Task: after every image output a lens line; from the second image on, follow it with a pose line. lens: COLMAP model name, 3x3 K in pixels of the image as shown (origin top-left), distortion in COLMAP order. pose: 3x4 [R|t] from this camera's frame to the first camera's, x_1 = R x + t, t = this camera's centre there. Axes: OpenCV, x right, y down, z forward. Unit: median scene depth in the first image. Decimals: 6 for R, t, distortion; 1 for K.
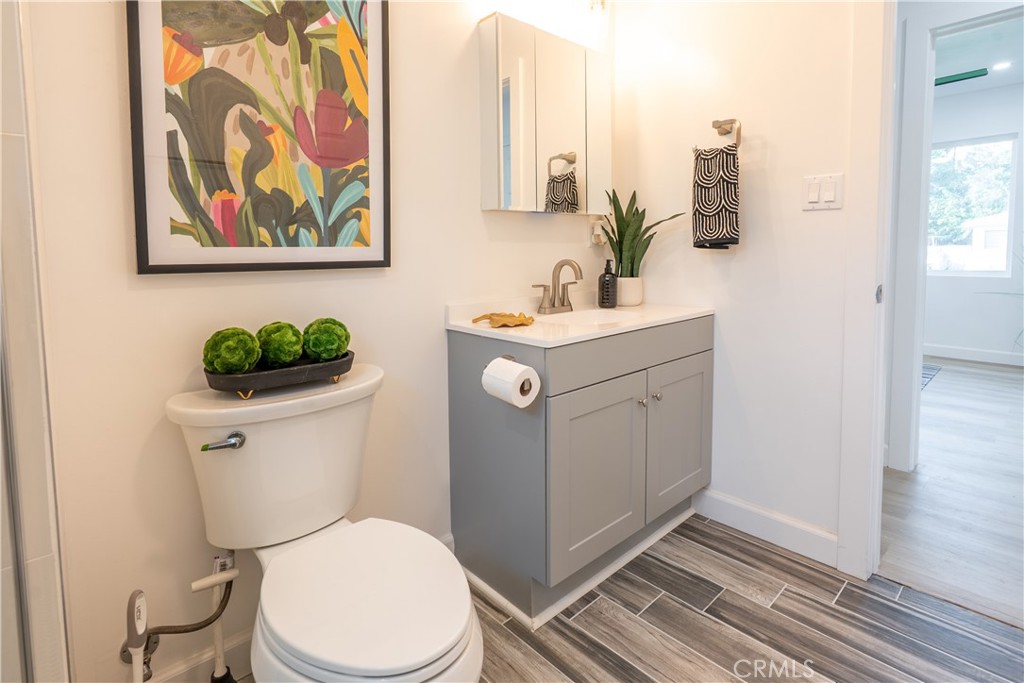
lens RADIAL K [[503.1, 0, 518.7], [0, 503.1, 279.5], [0, 0, 1]] dist [-0.003653, 0.001037]
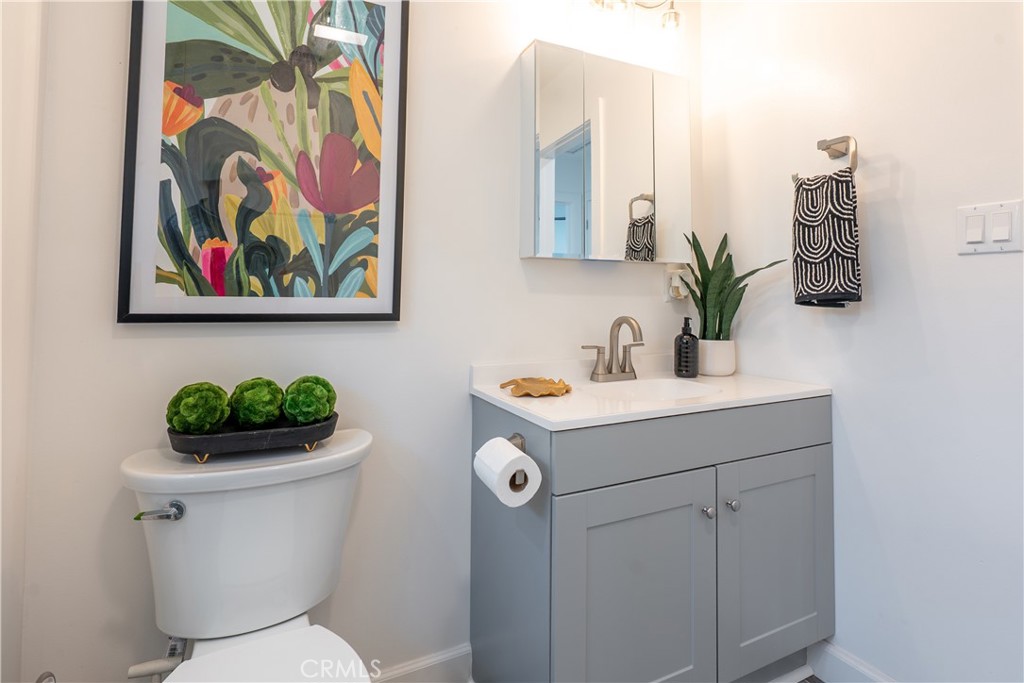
lens RADIAL K [[503.1, 0, 518.7], [0, 503.1, 279.5], [0, 0, 1]] dist [-0.003653, 0.001037]
pose [[0.959469, 0.003993, -0.281786, 0.223240], [-0.032301, 0.994868, -0.095885, -0.020887], [0.279957, 0.101100, 0.954674, 0.214262]]
